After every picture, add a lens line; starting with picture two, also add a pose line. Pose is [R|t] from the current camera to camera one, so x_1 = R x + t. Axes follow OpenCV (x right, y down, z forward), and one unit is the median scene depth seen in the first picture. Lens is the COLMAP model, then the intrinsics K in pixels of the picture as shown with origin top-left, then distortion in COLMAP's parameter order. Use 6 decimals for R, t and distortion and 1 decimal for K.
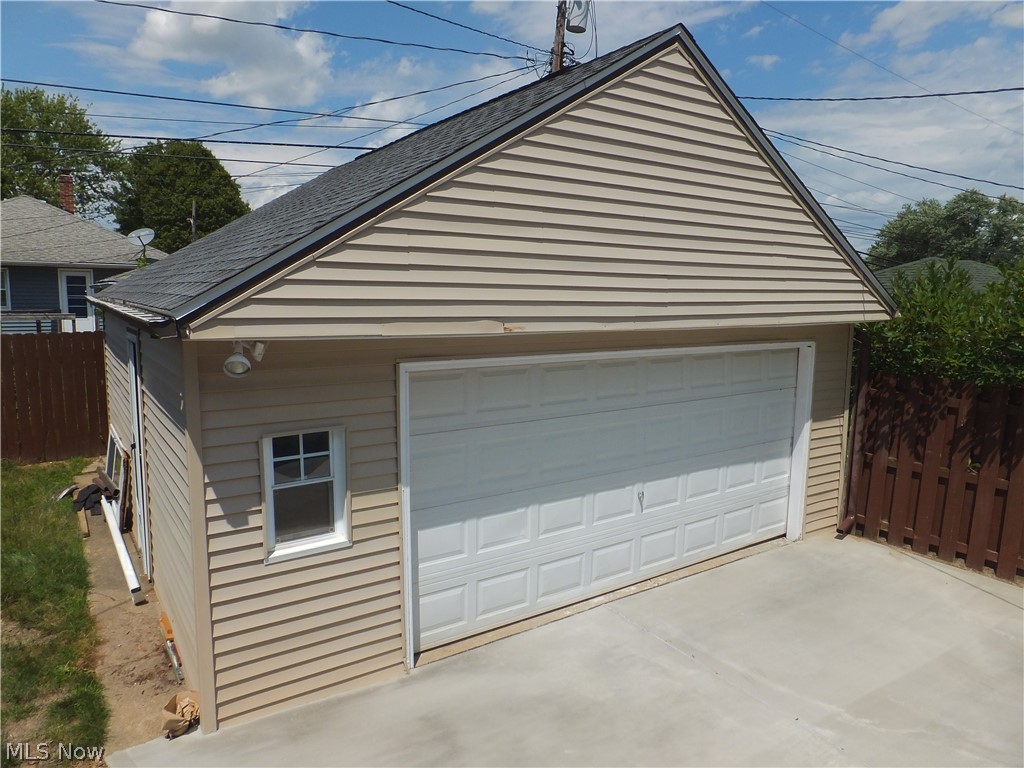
lens RADIAL K [[692.9, 0, 512.4], [0, 692.9, 386.3], [0, 0, 1]] dist [-0.020783, 0.022941]
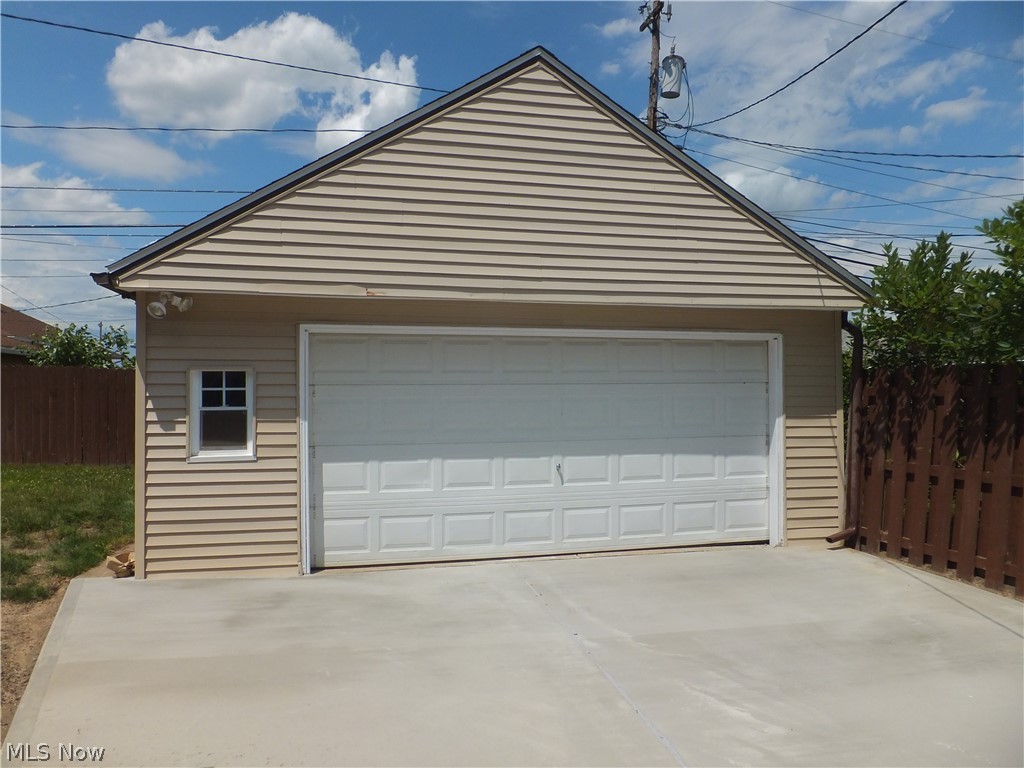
lens RADIAL K [[692.9, 0, 488.0], [0, 692.9, 390.3], [0, 0, 1]] dist [-0.020783, 0.022941]
pose [[0.925670, -0.012791, -0.378116, 0.547685], [-0.040372, 0.990382, -0.132338, 0.206966], [0.376172, 0.137767, 0.916250, -0.045875]]
